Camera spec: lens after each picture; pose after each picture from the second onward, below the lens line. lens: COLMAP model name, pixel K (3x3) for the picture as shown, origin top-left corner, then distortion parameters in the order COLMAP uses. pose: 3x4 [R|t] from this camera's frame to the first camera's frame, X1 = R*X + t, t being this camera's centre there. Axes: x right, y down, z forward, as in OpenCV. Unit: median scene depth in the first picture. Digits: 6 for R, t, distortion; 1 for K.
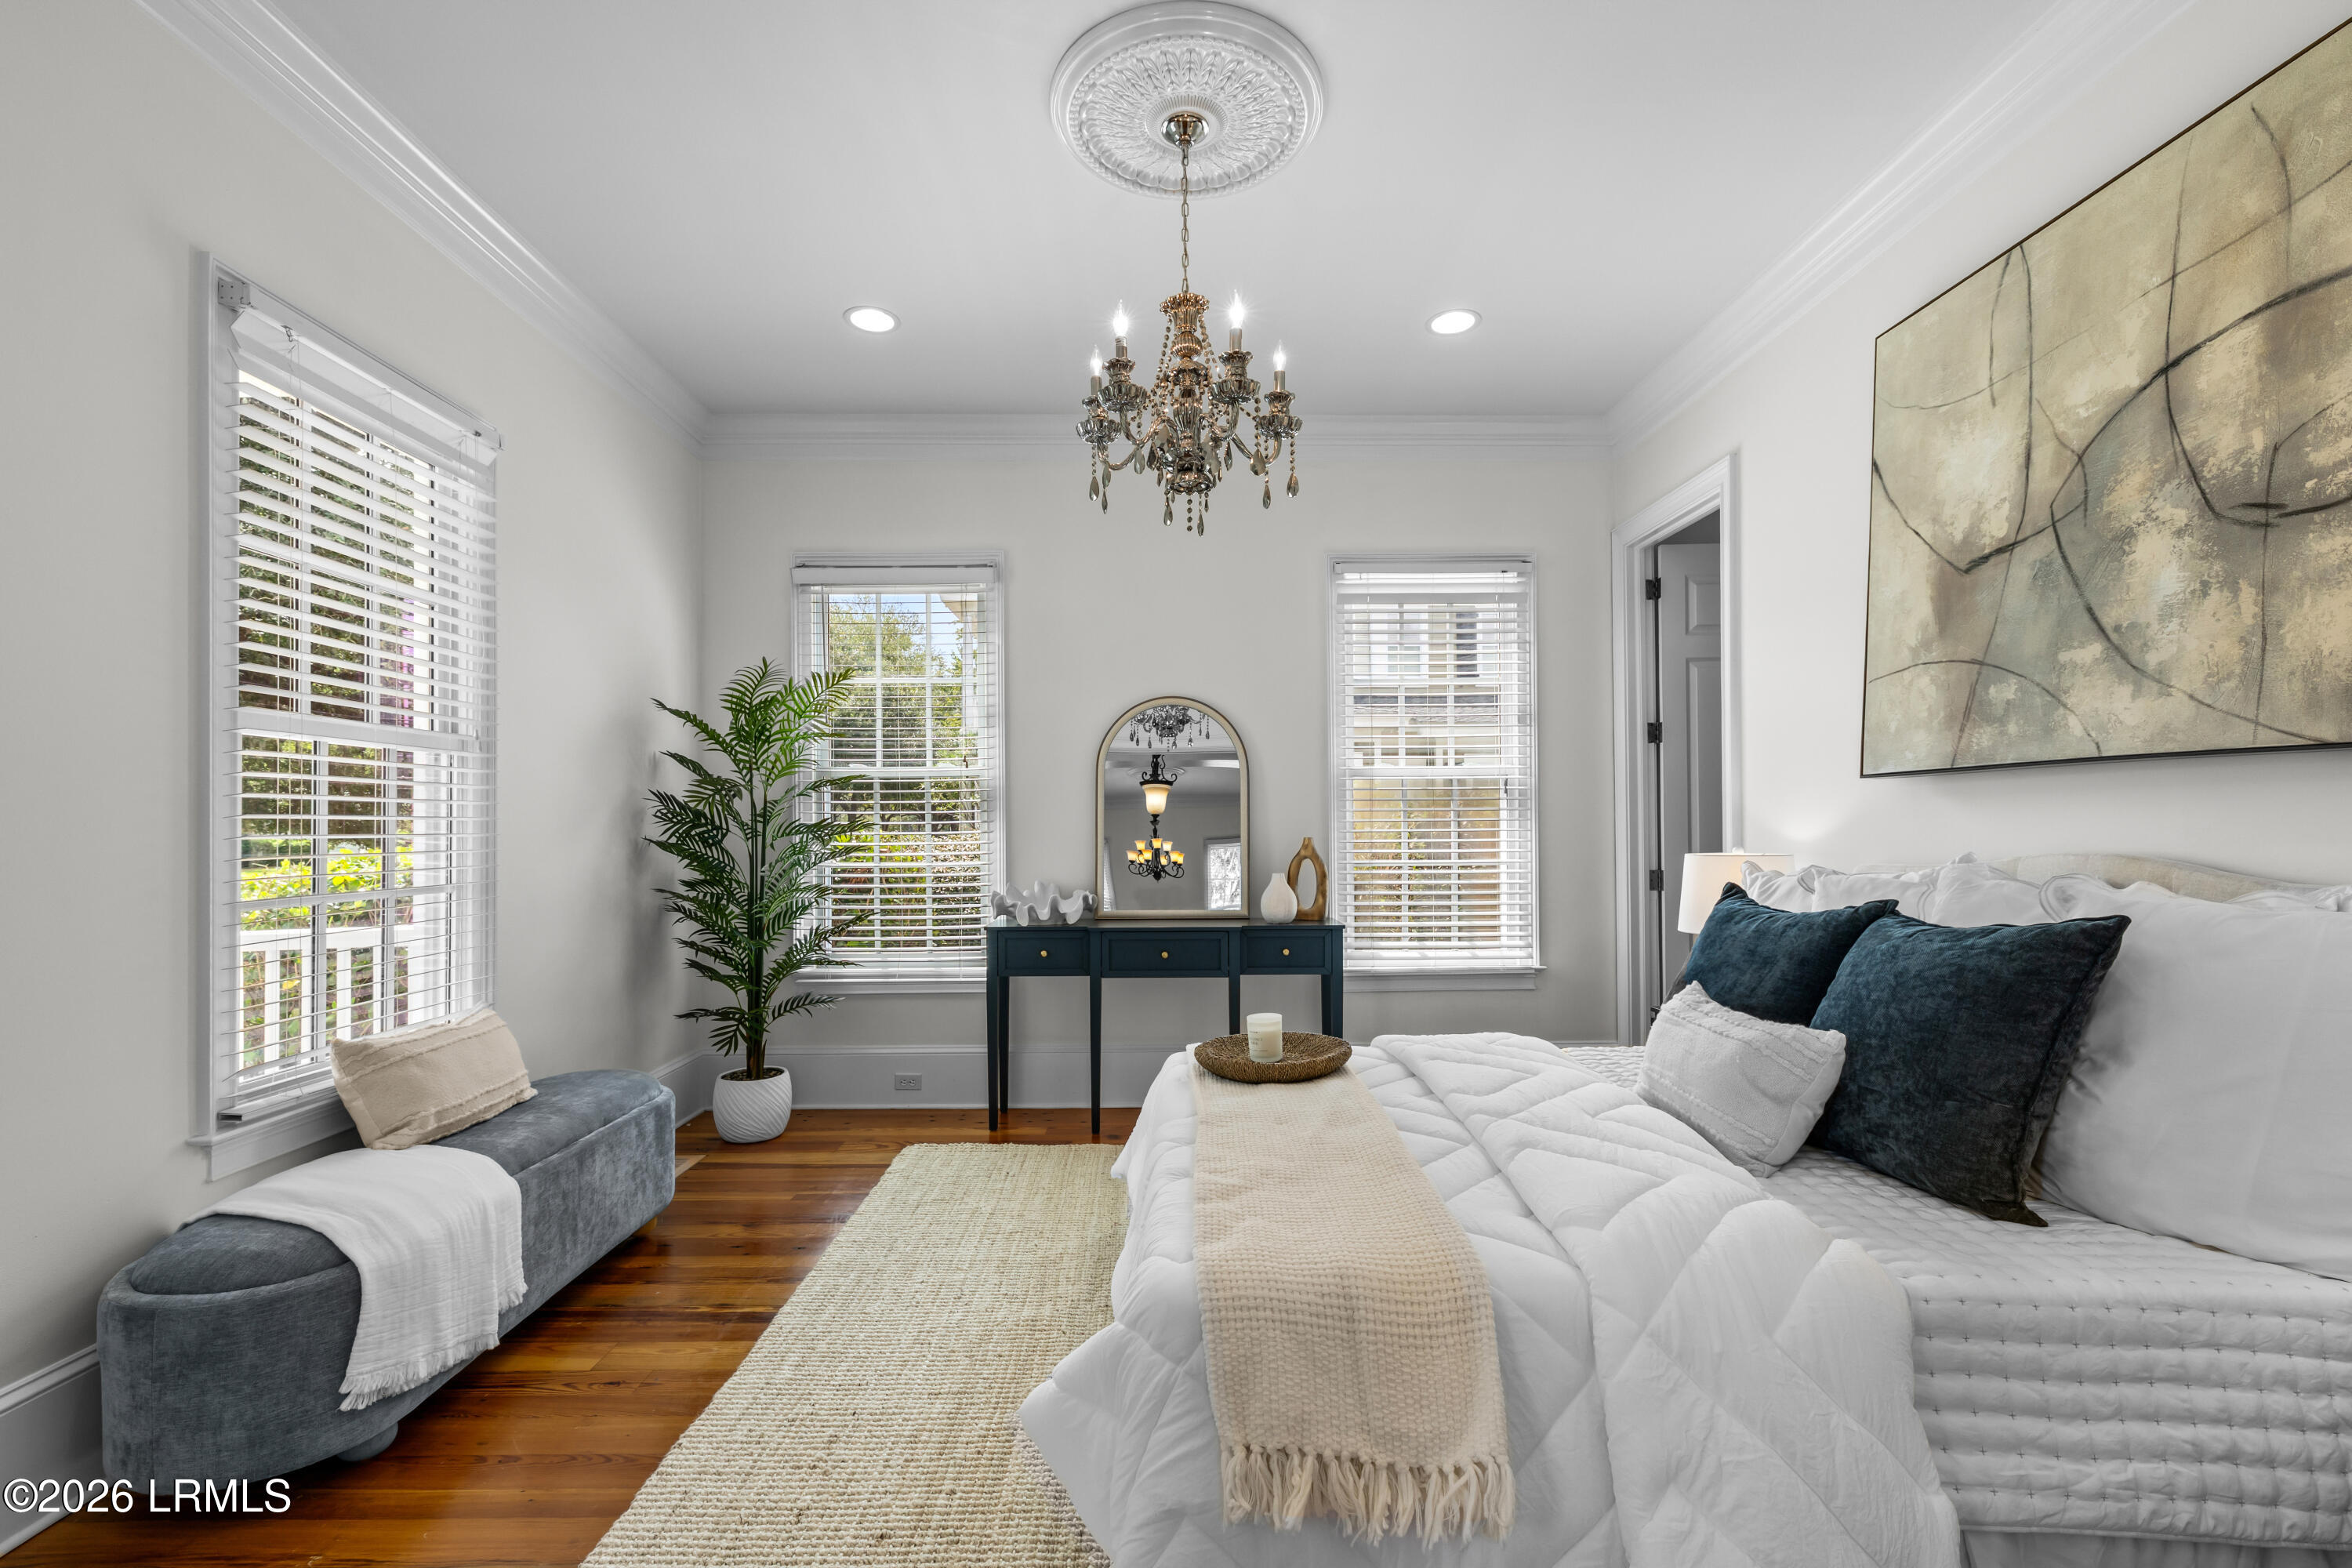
lens RADIAL K [[1021.6, 0, 1176.2], [0, 1021.6, 805.0], [0, 0, 1]] dist [0.000505, 0.000352]
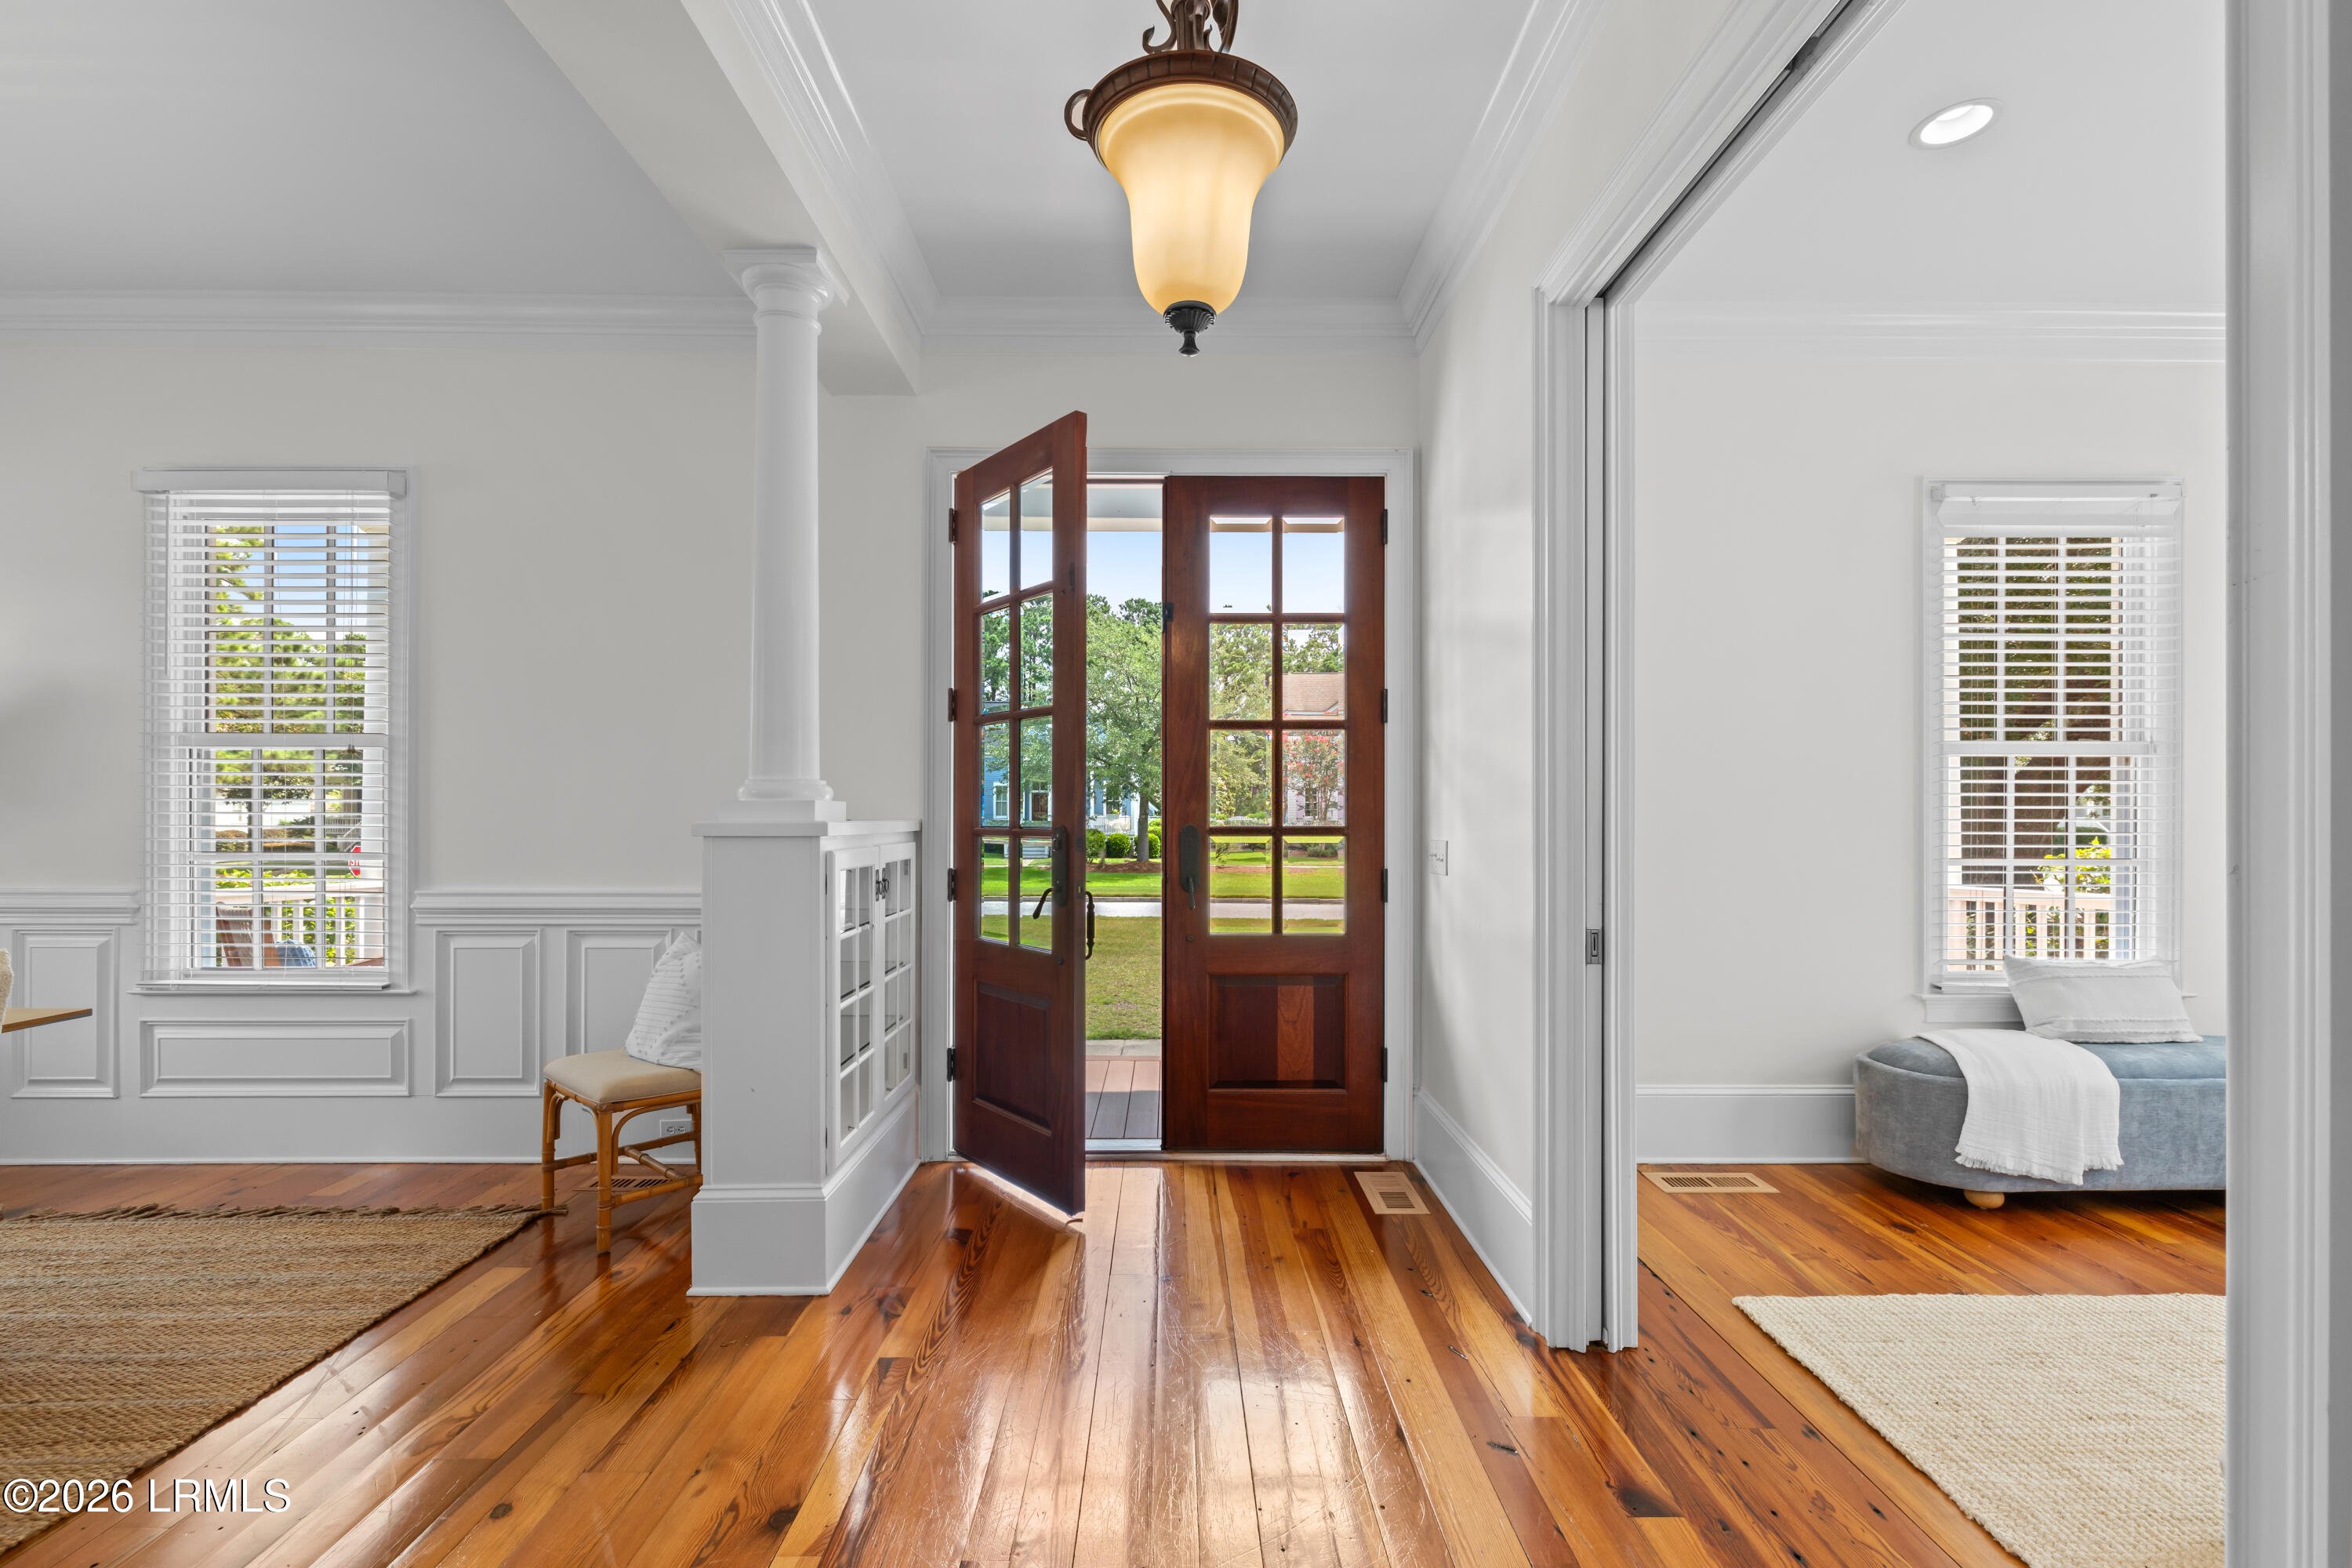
lens RADIAL K [[1021.6, 0, 1176.2], [0, 1021.6, 805.0], [0, 0, 1]] dist [0.000505, 0.000352]
pose [[-0.023879, -0.000658, -0.999715, 0.419789], [0.019771, 0.999804, -0.001131, -0.009760], [0.999519, -0.019792, -0.023861, -0.110352]]
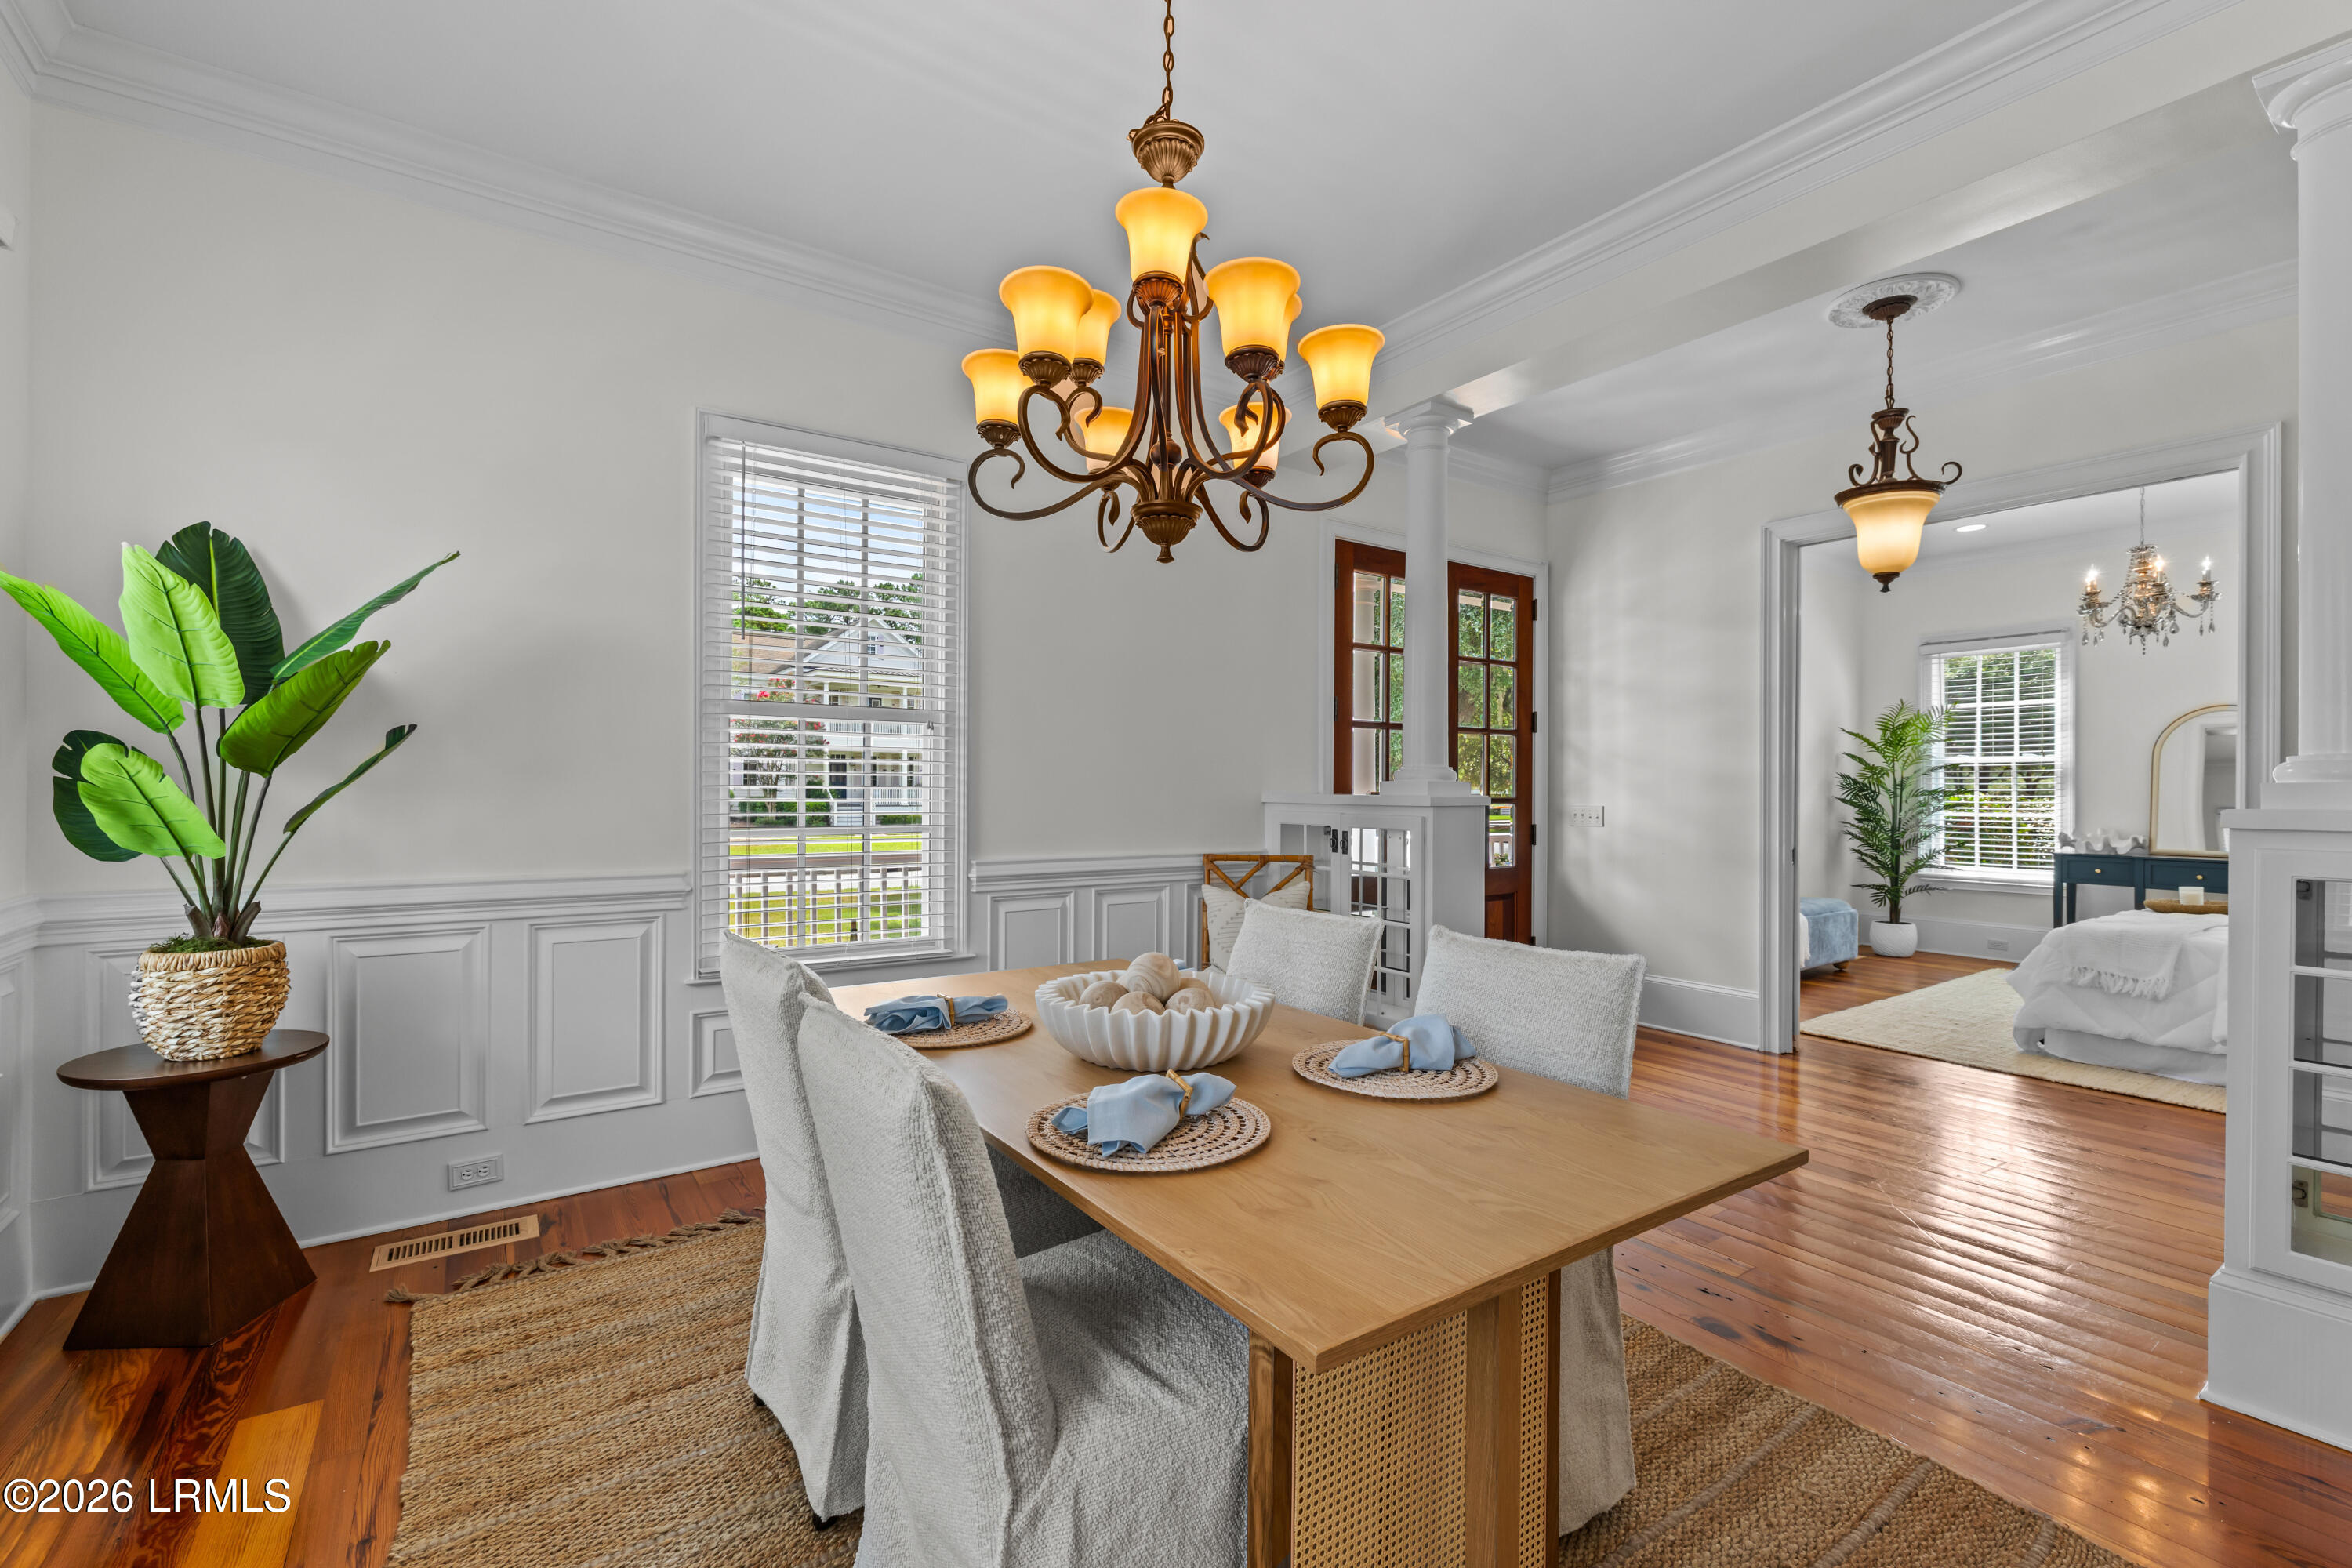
lens RADIAL K [[1053.3, 0, 1140.3], [0, 1053.3, 797.6], [0, 0, 1]] dist [0.002240, 0.000152]
pose [[0.553312, 0.016175, -0.832817, 0.447793], [0.010178, 0.999606, 0.026176, -0.033233], [0.832912, -0.022960, 0.552929, -1.266757]]
